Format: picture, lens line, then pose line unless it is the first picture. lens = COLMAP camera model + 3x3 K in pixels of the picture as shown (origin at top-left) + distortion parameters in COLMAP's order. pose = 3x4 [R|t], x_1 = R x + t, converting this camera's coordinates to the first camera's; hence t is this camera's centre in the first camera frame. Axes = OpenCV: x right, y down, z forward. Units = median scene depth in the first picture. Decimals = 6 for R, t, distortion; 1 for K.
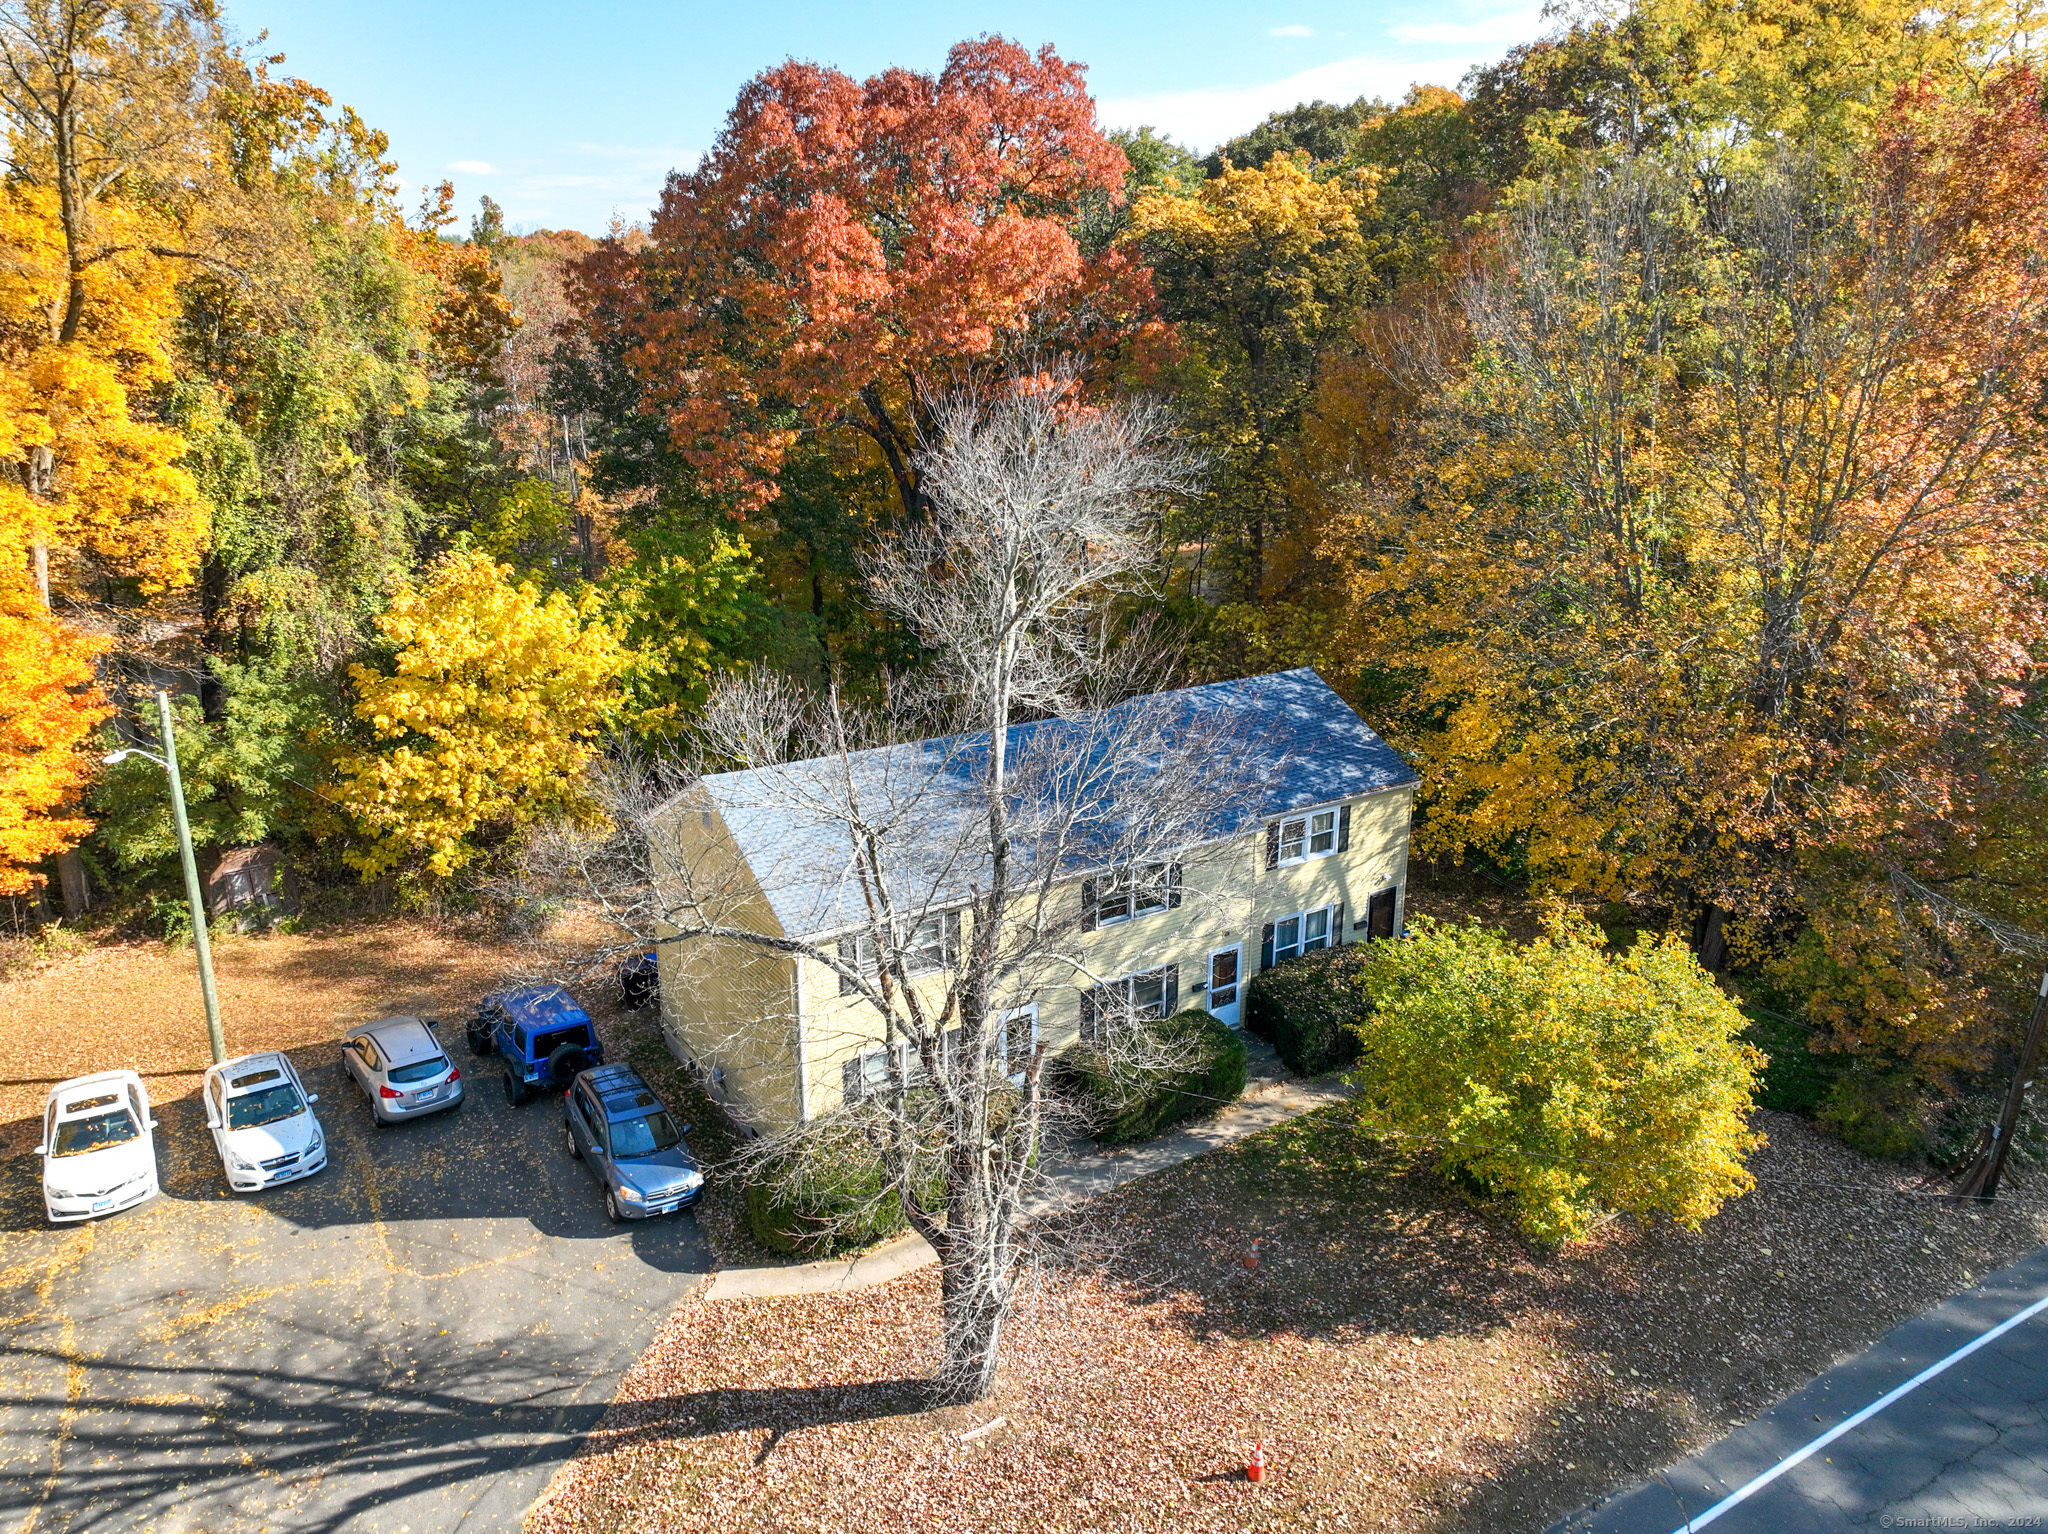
lens RADIAL K [[1426.1, 0, 1022.3], [0, 1426.1, 766.0], [0, 0, 1]] dist [0.006667, 0.001804]
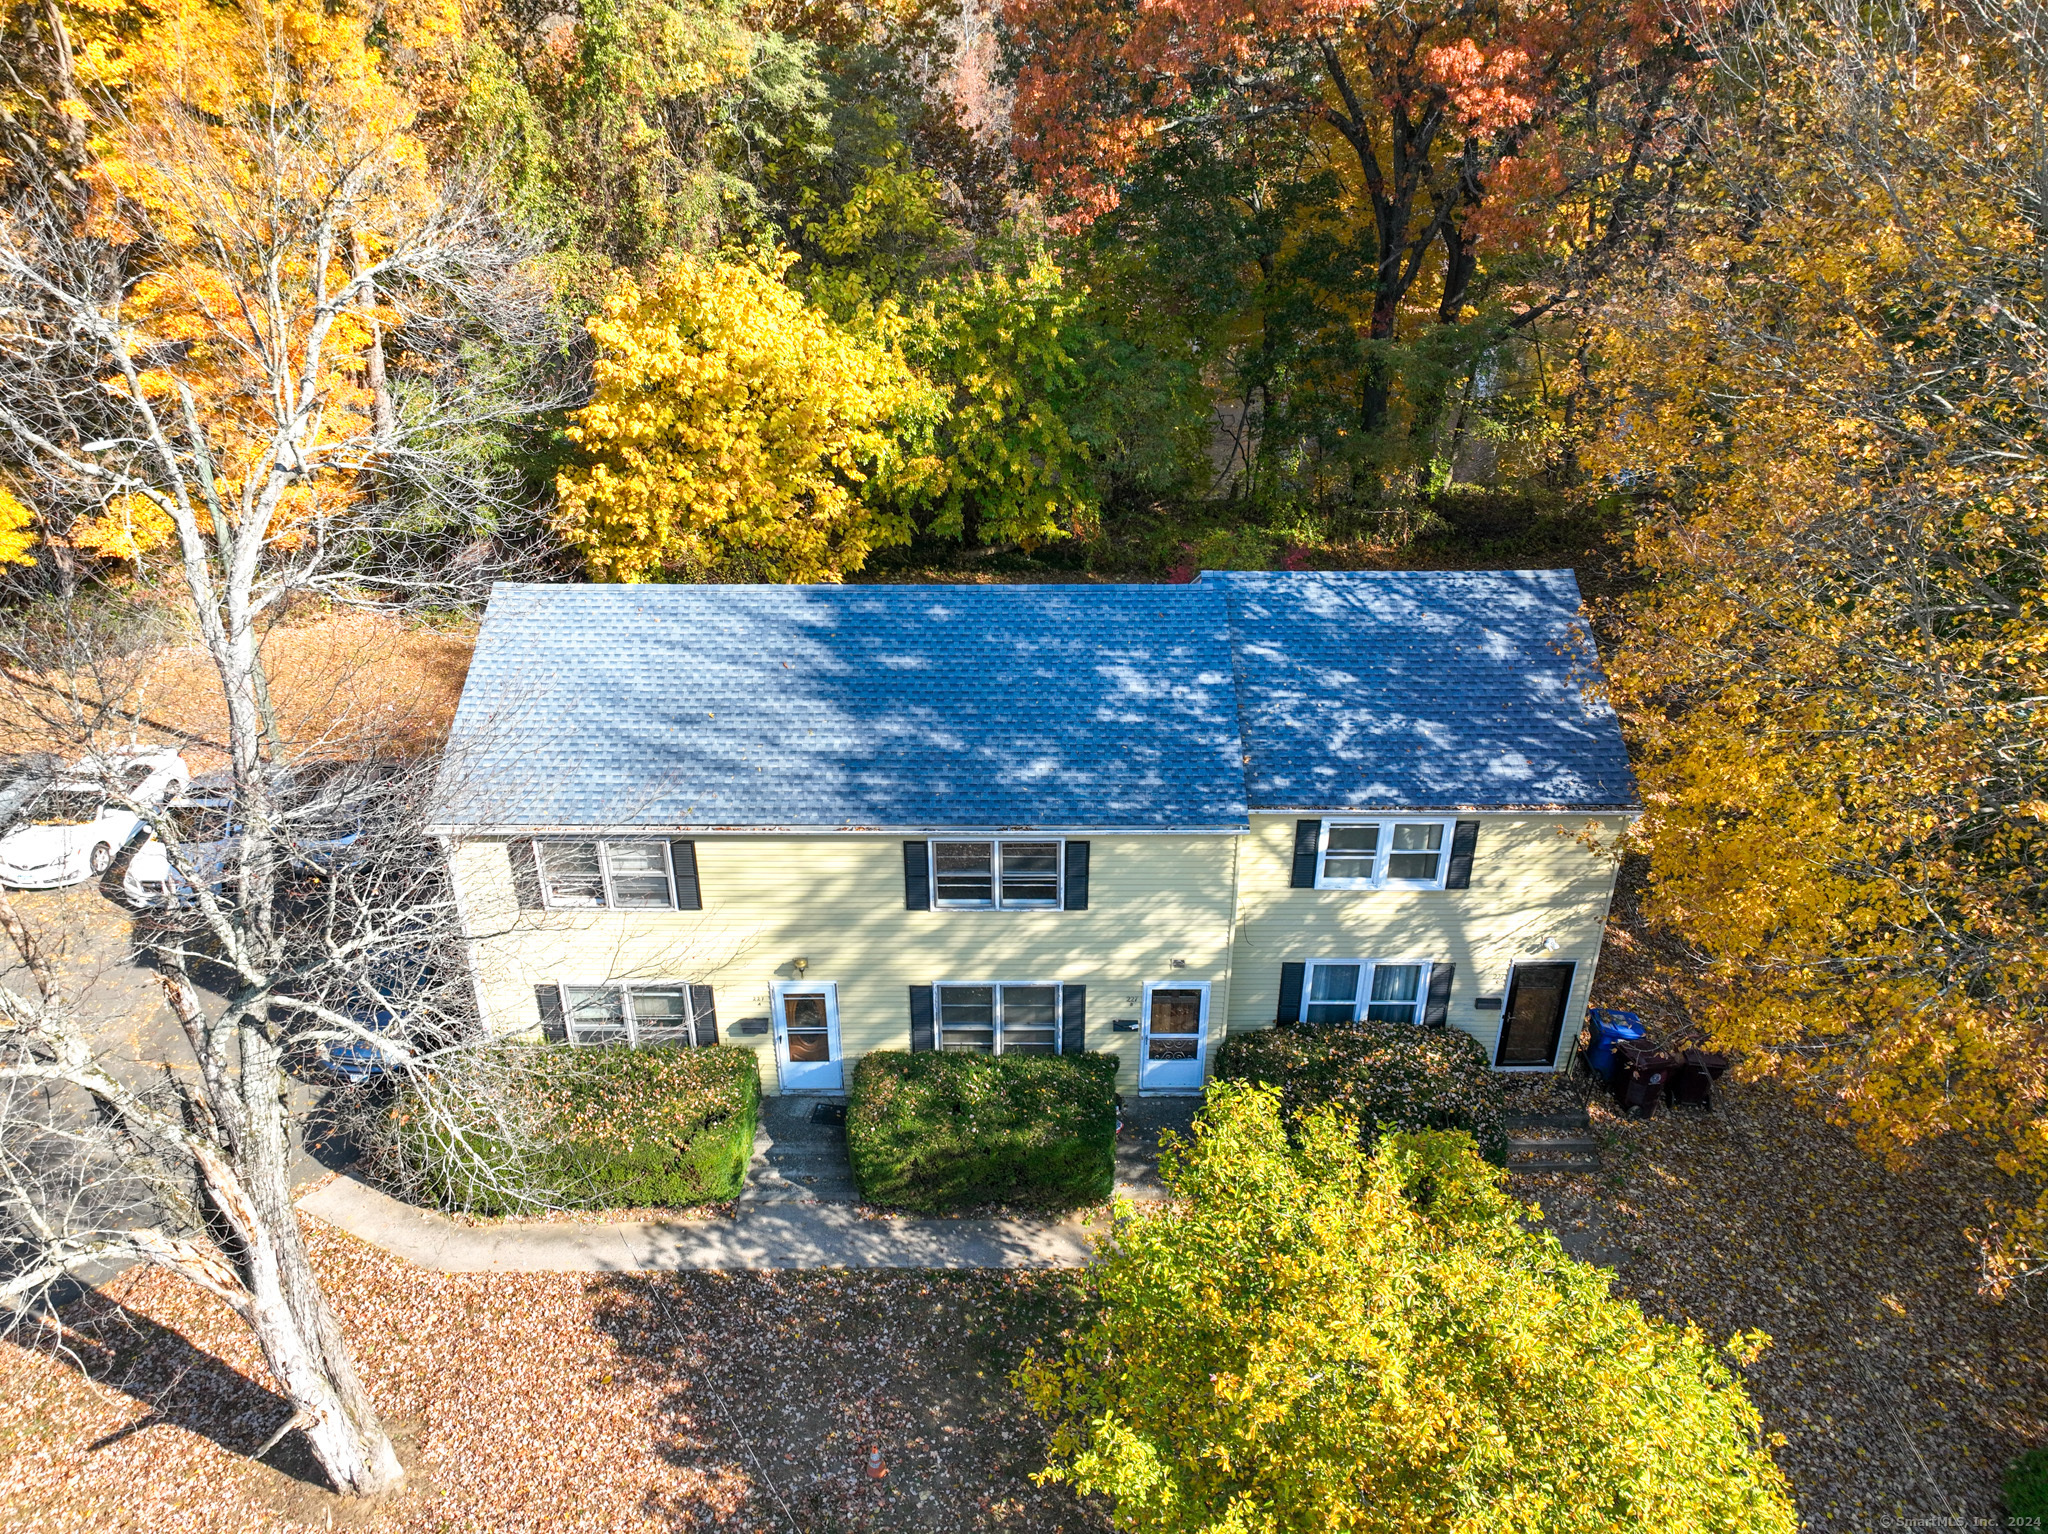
lens RADIAL K [[1426.1, 0, 1015.3], [0, 1426.1, 771.6], [0, 0, 1]] dist [0.006667, 0.001804]
pose [[0.836693, 0.260486, -0.481759, 0.352222], [-0.156983, 0.956806, 0.244702, -0.109839], [0.524691, -0.129112, 0.841445, 0.396267]]
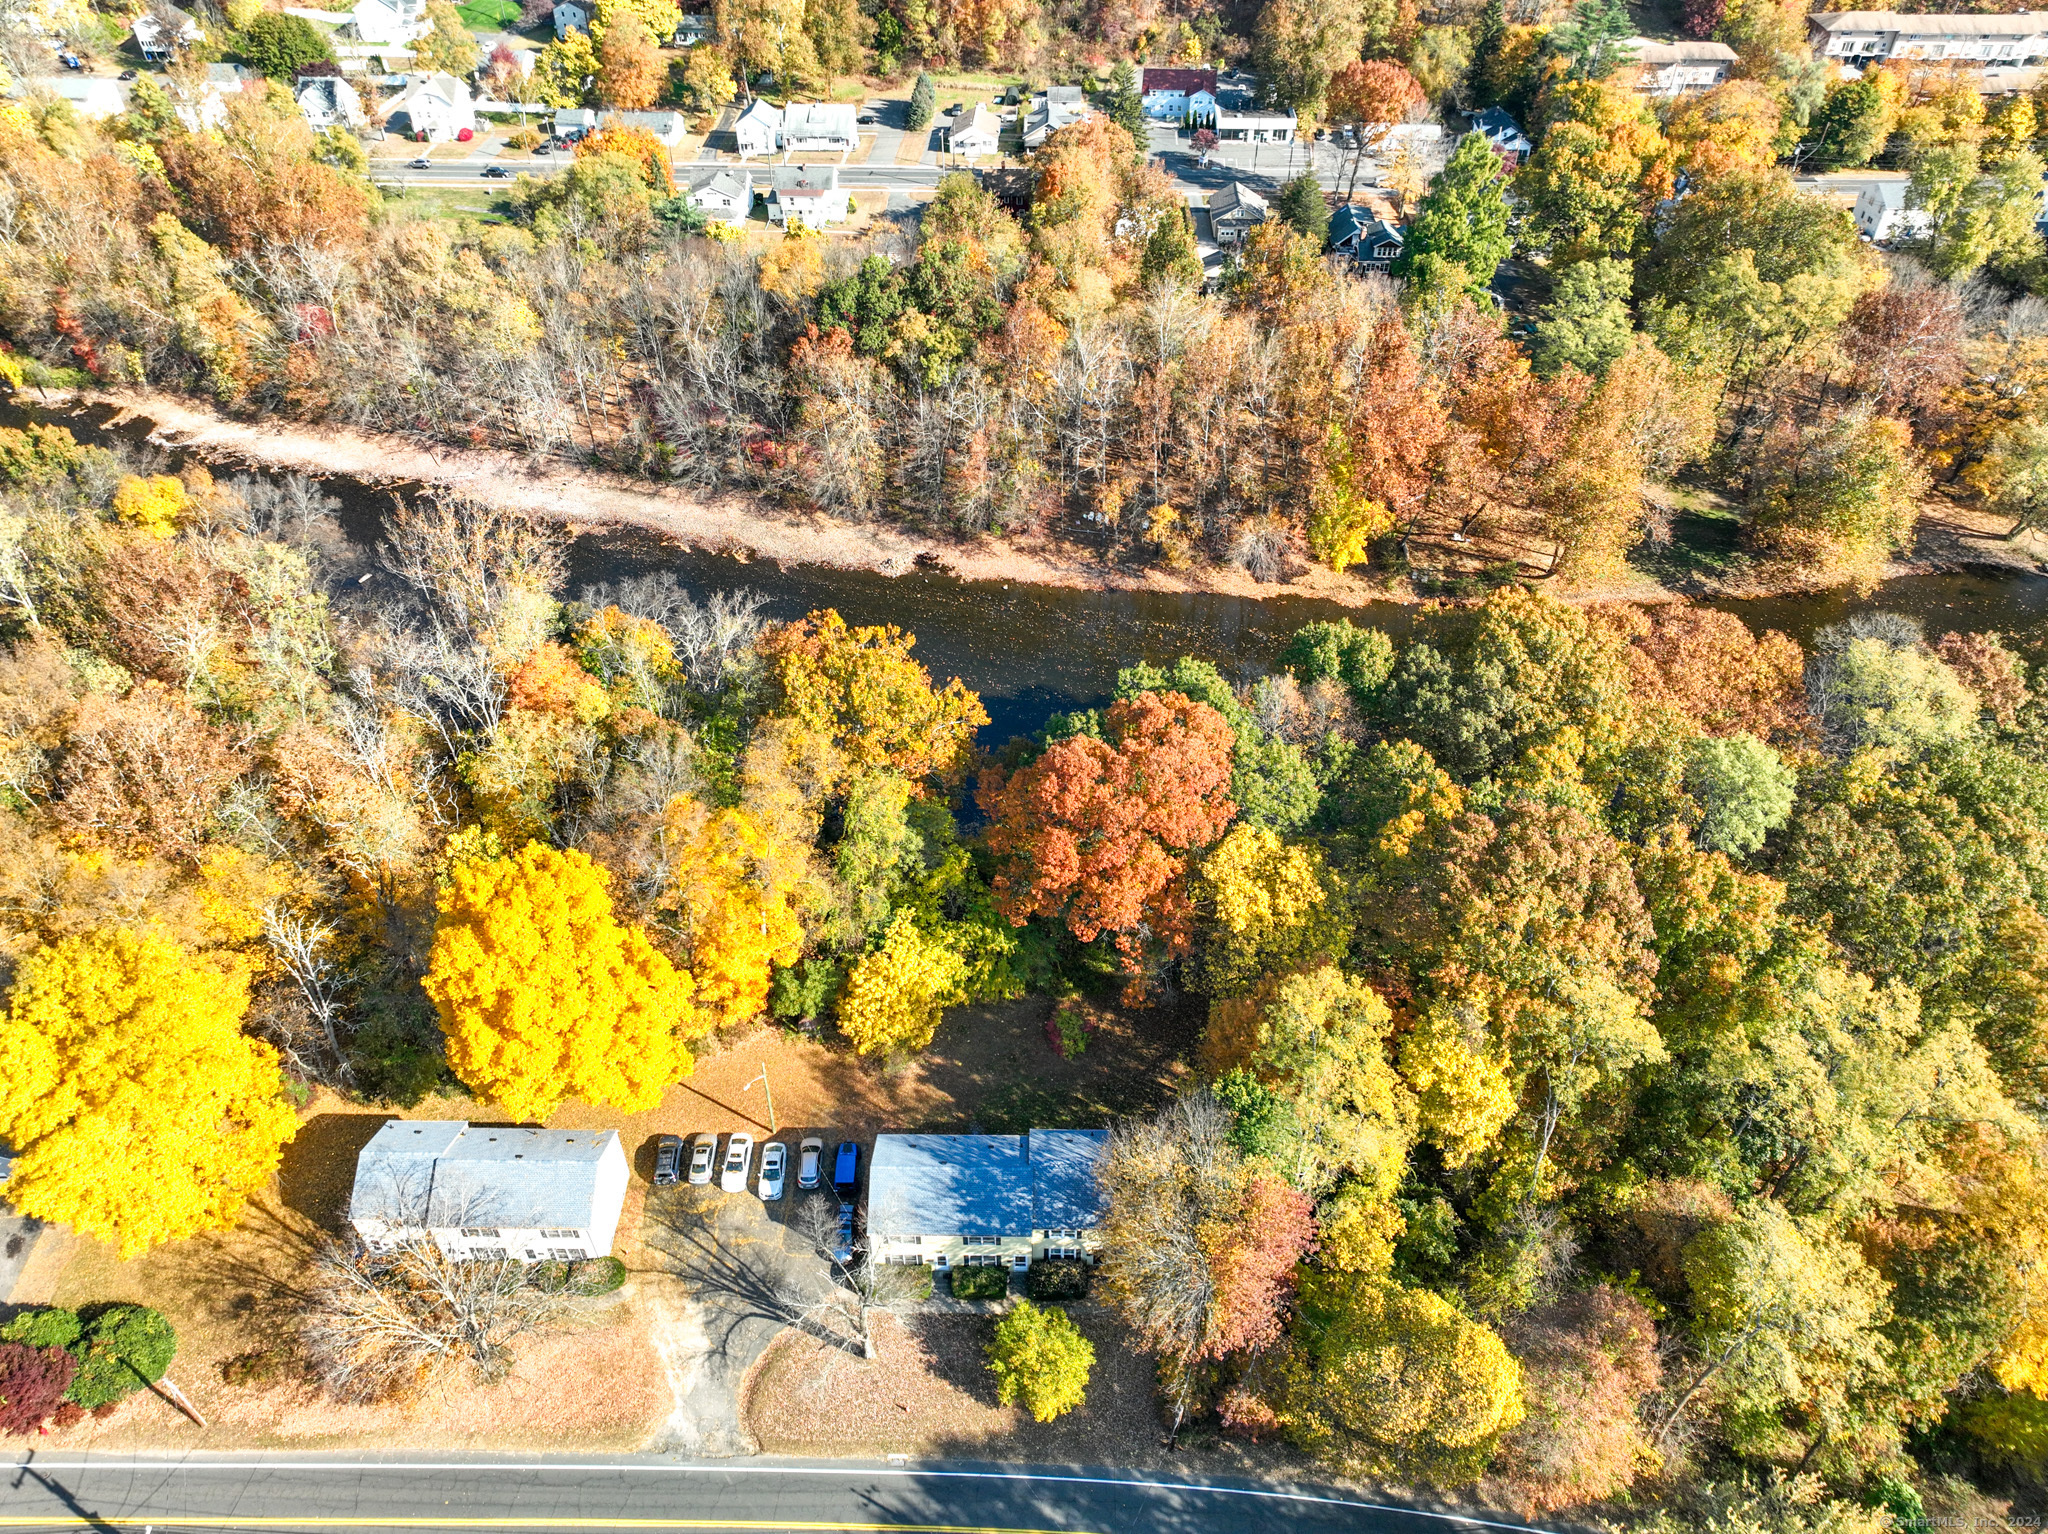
lens RADIAL K [[1426.1, 0, 1025.8], [0, 1426.1, 763.2], [0, 0, 1]] dist [0.006667, 0.001804]
pose [[0.832840, 0.370114, -0.411574, 0.986627], [-0.167137, 0.877014, 0.450458, -2.116702], [0.527676, -0.306370, 0.792272, -1.085611]]
